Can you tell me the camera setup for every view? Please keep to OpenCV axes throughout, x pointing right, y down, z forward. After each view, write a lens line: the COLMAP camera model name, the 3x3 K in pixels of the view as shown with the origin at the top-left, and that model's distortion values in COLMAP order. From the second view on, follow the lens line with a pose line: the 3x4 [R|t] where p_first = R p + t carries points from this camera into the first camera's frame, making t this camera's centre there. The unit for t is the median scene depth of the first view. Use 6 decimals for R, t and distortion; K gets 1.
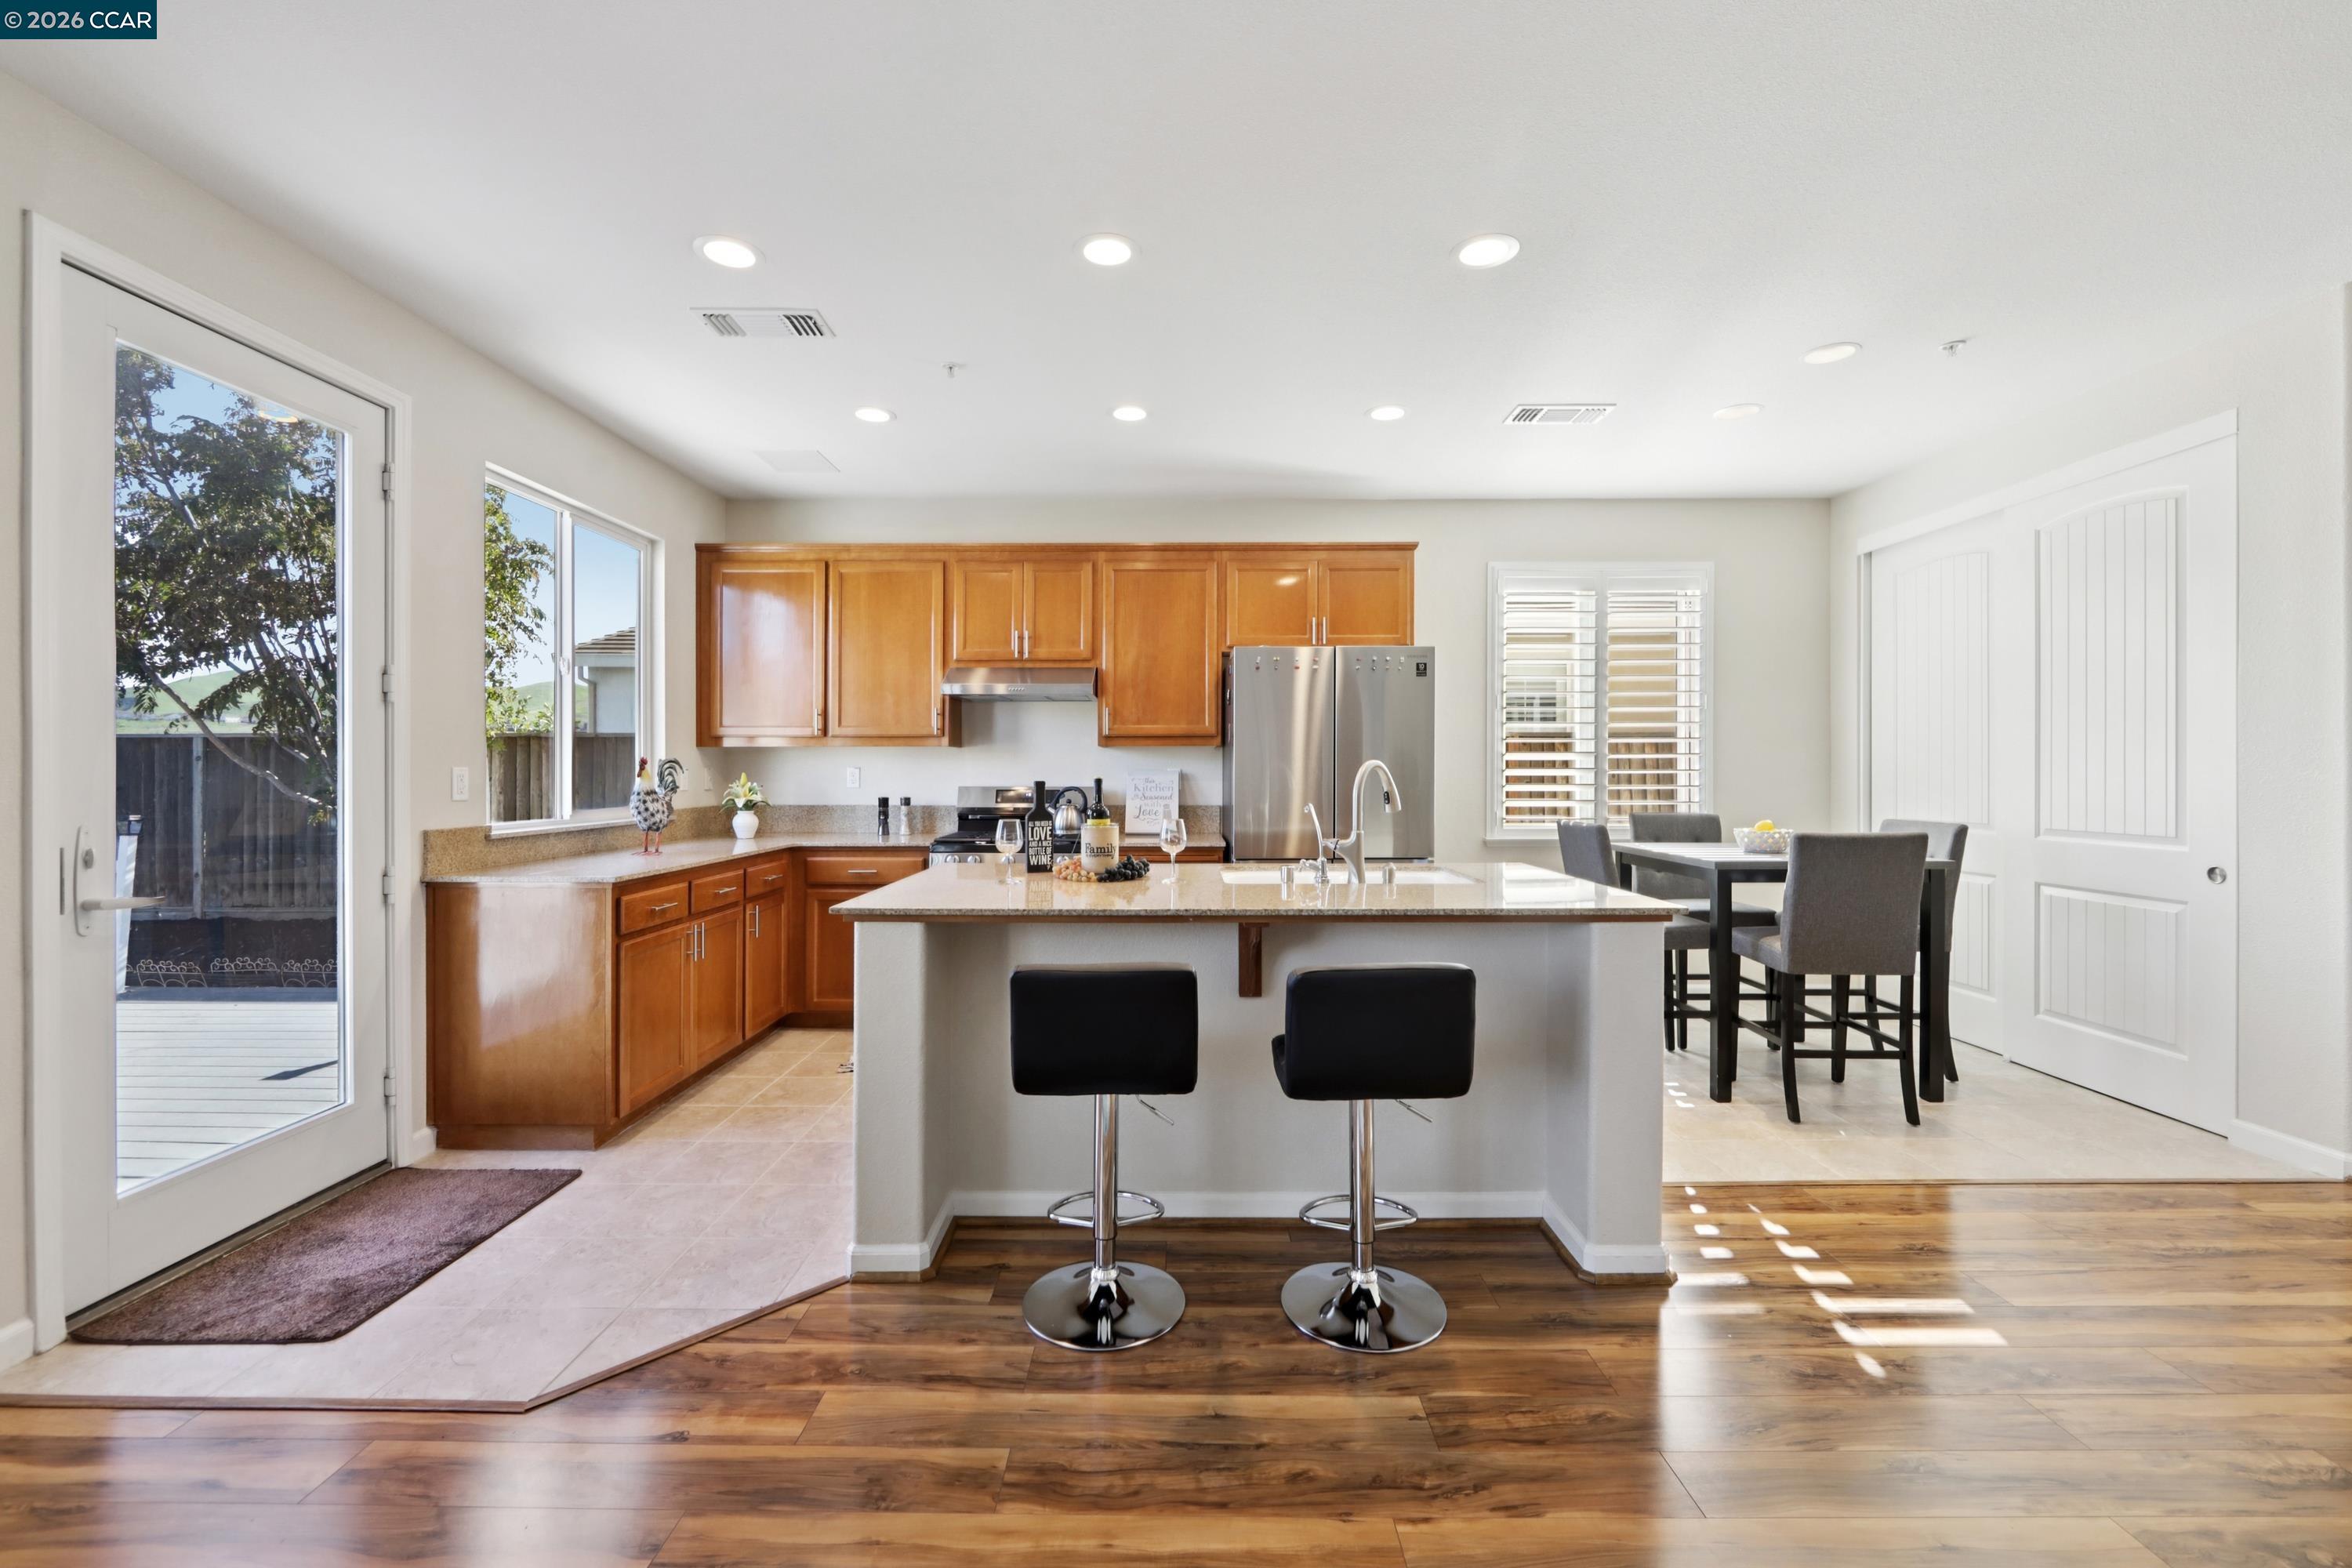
lens RADIAL K [[922.5, 0, 1193.0], [0, 922.5, 765.7], [0, 0, 1]] dist [-0.007256, 0.000198]
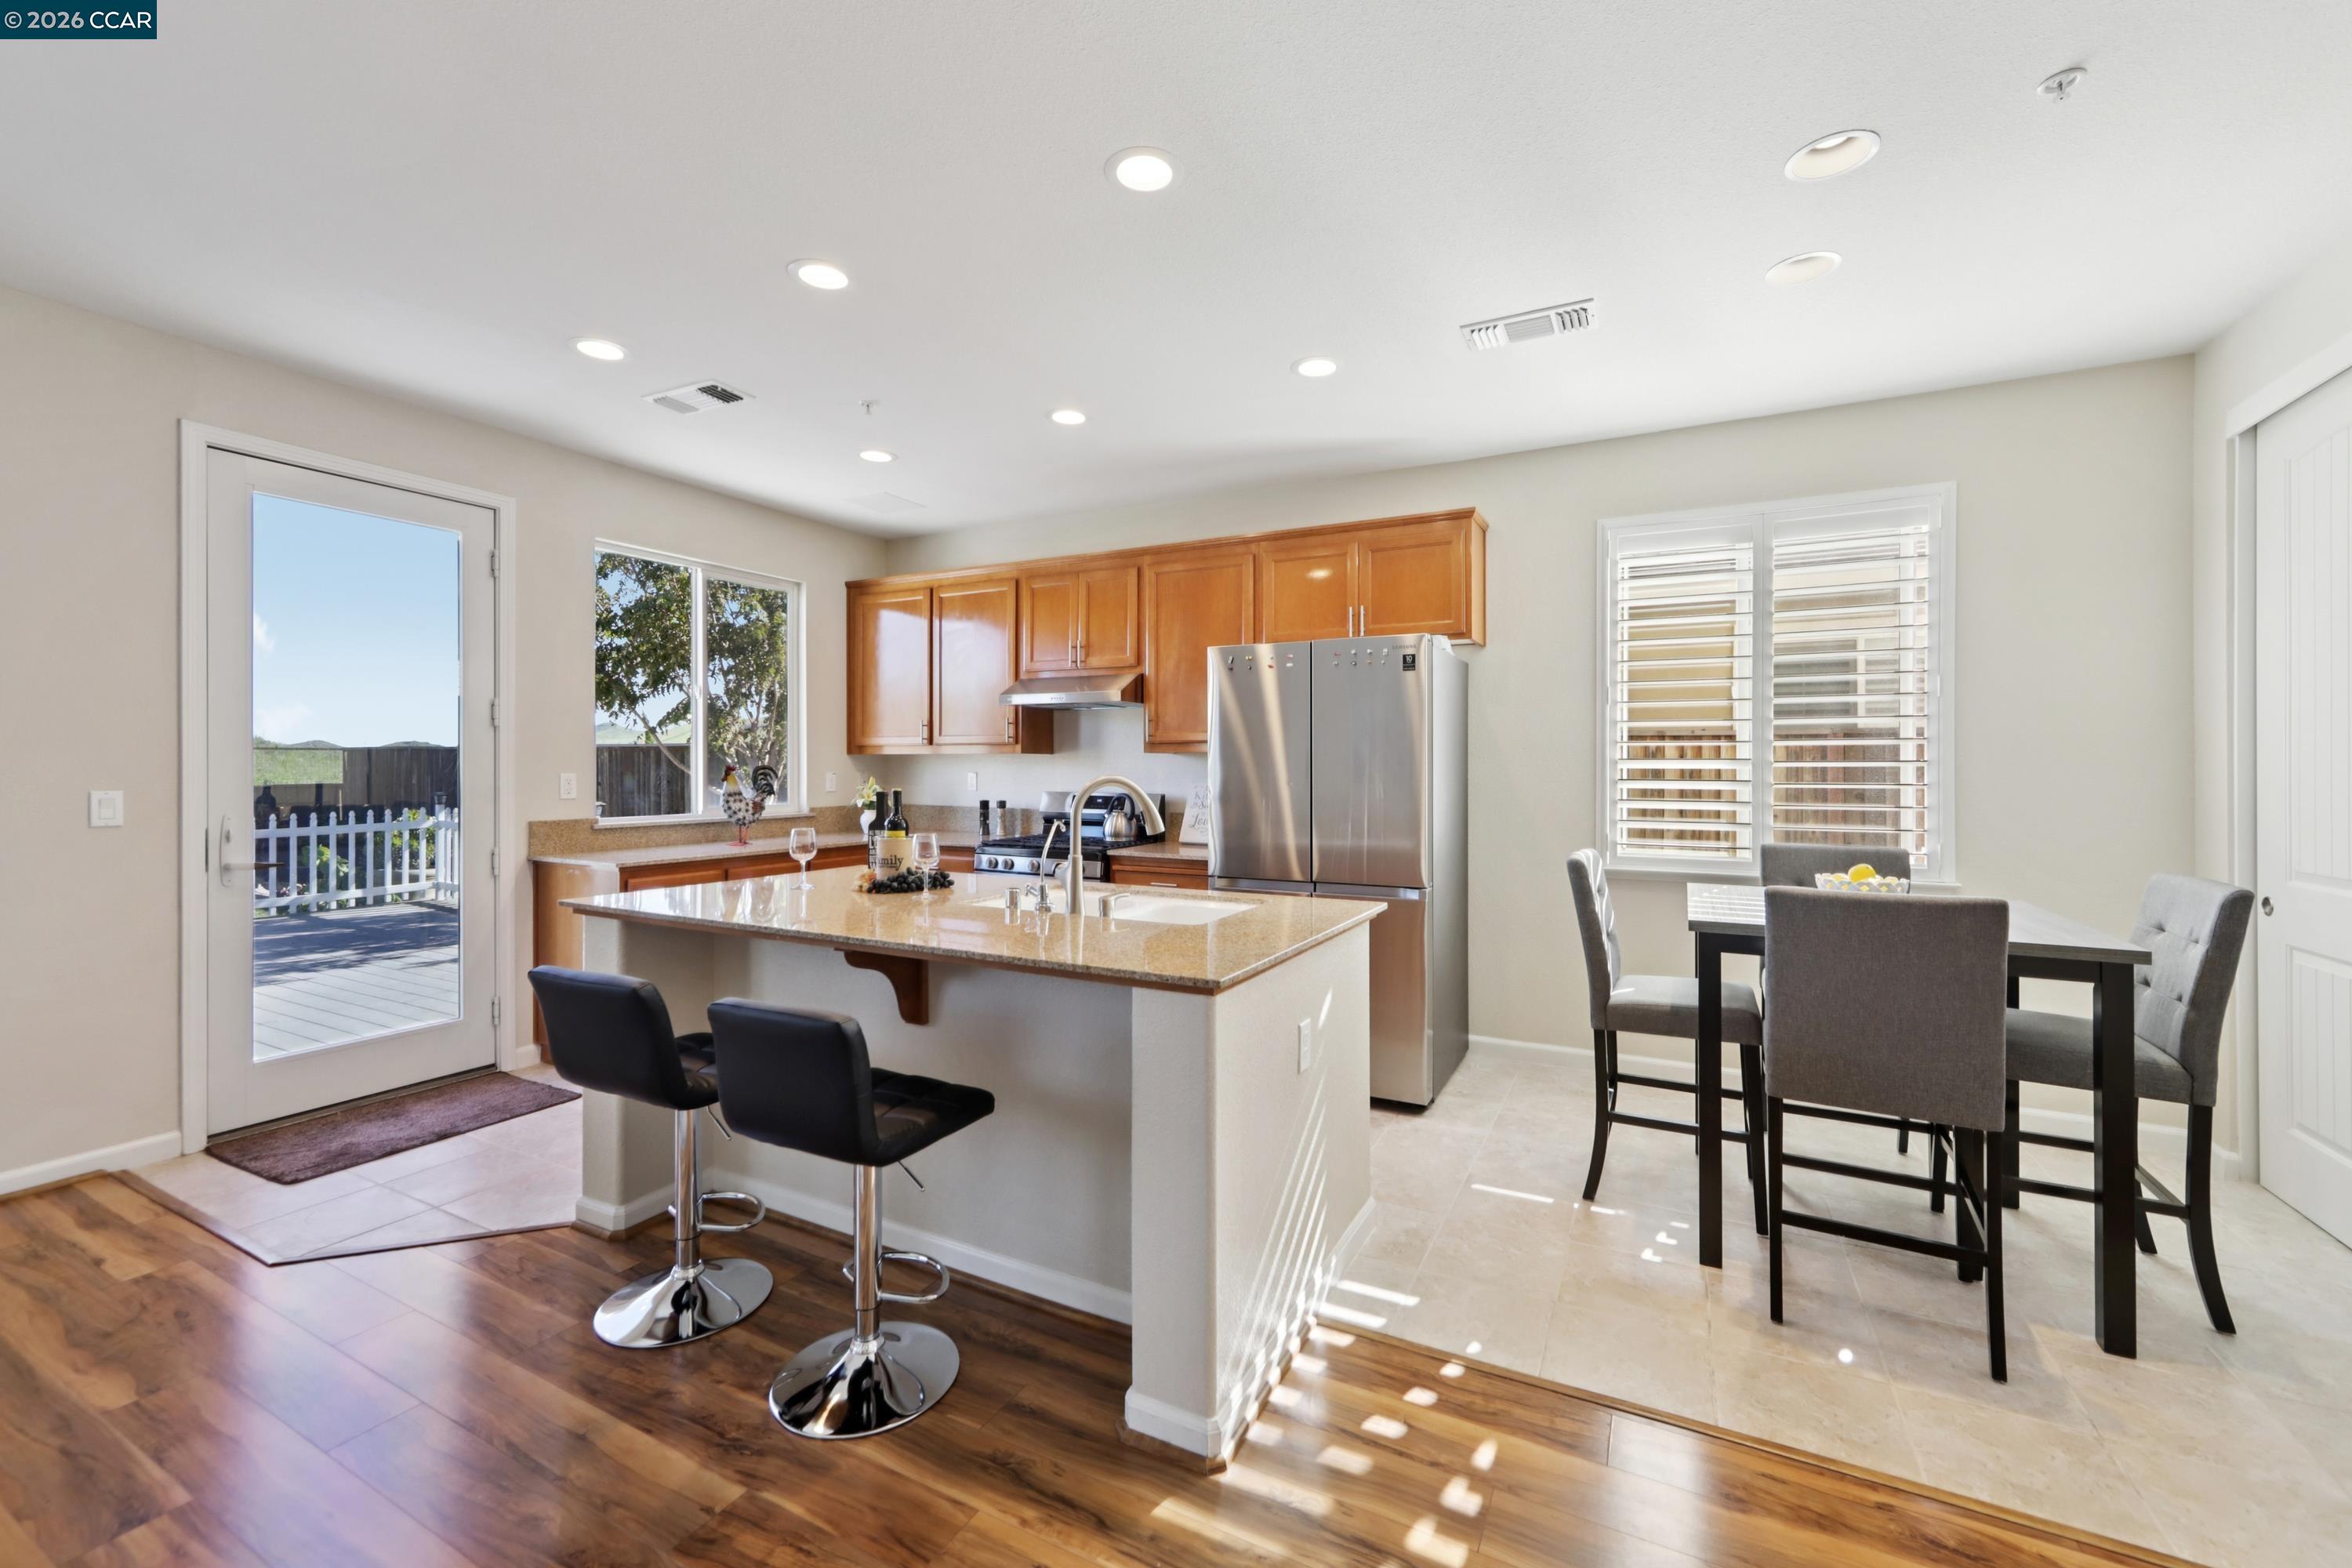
lens RADIAL K [[923.8, 0, 1224.1], [0, 923.8, 762.3], [0, 0, 1]] dist [0.001224, 0.000086]
pose [[0.895517, 0.002534, -0.445021, 0.418373], [-0.003127, 0.999995, -0.000597, -0.011277], [0.445017, 0.001927, 0.895520, 0.154374]]
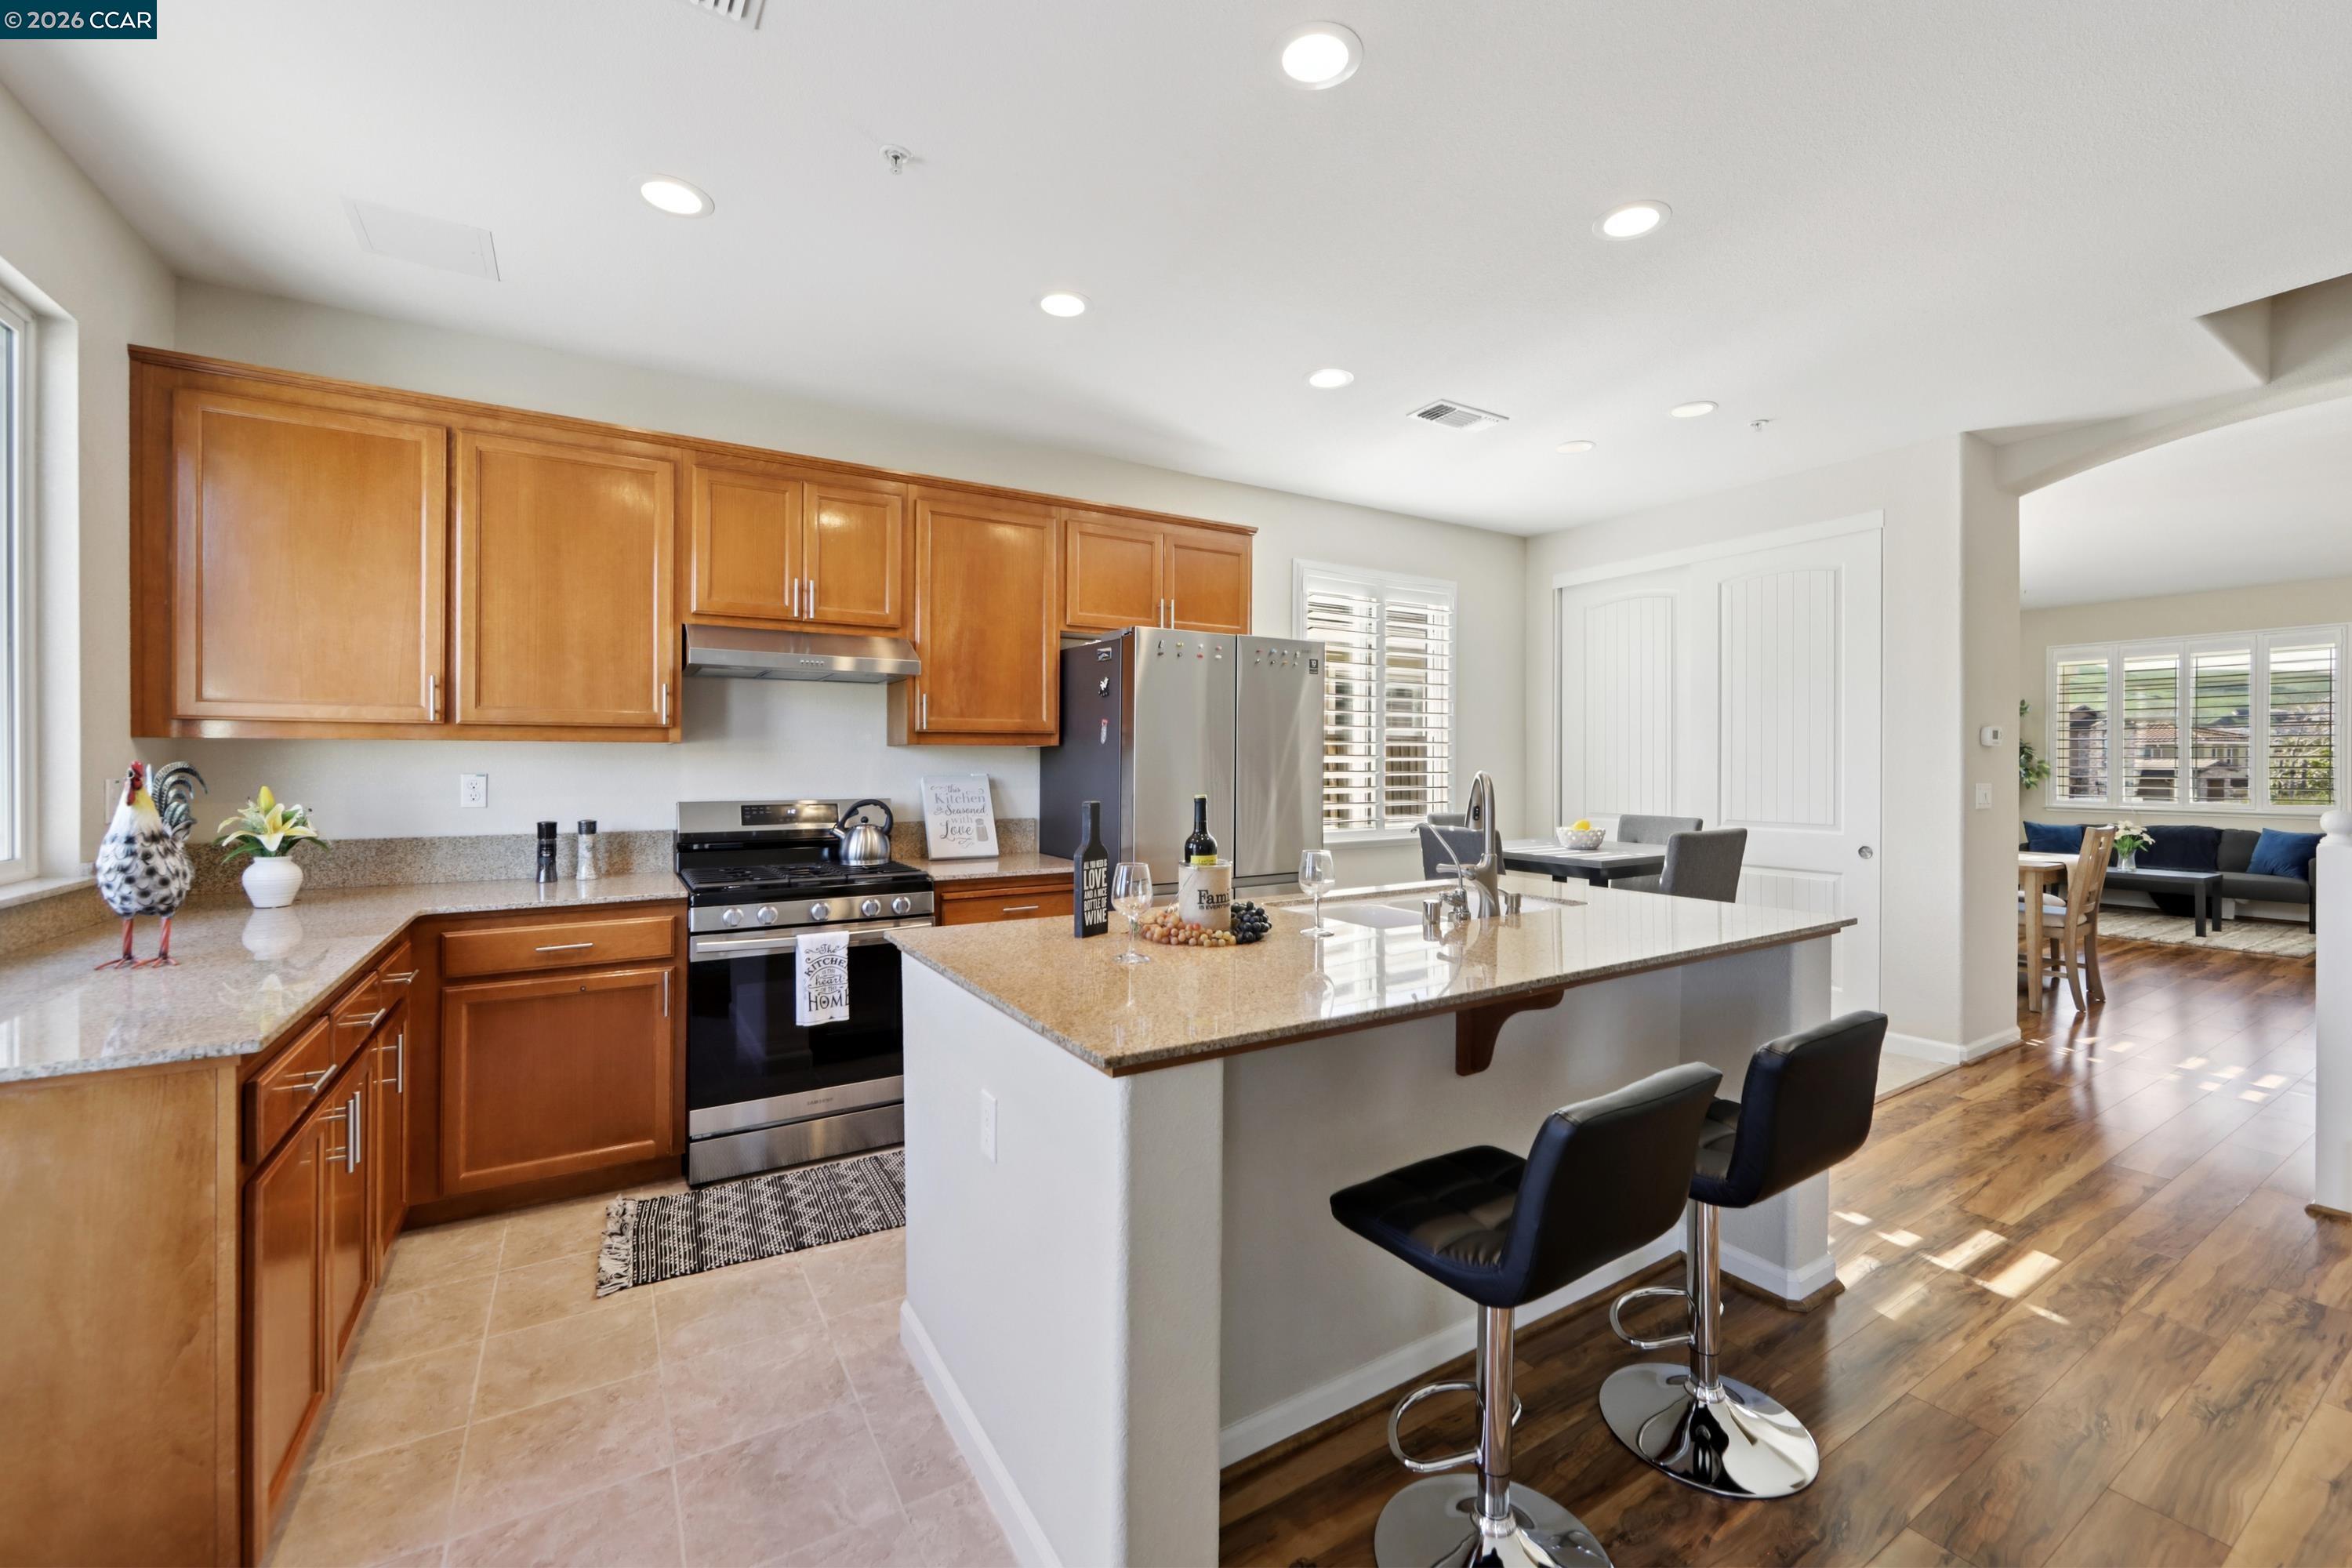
lens RADIAL K [[922.5, 0, 1193.0], [0, 922.5, 765.7], [0, 0, 1]] dist [-0.007256, 0.000198]
pose [[0.852049, -0.000383, 0.523462, -0.299322], [-0.003026, 0.999979, 0.005657, -0.009139], [-0.523453, -0.006404, 0.852030, 0.246867]]
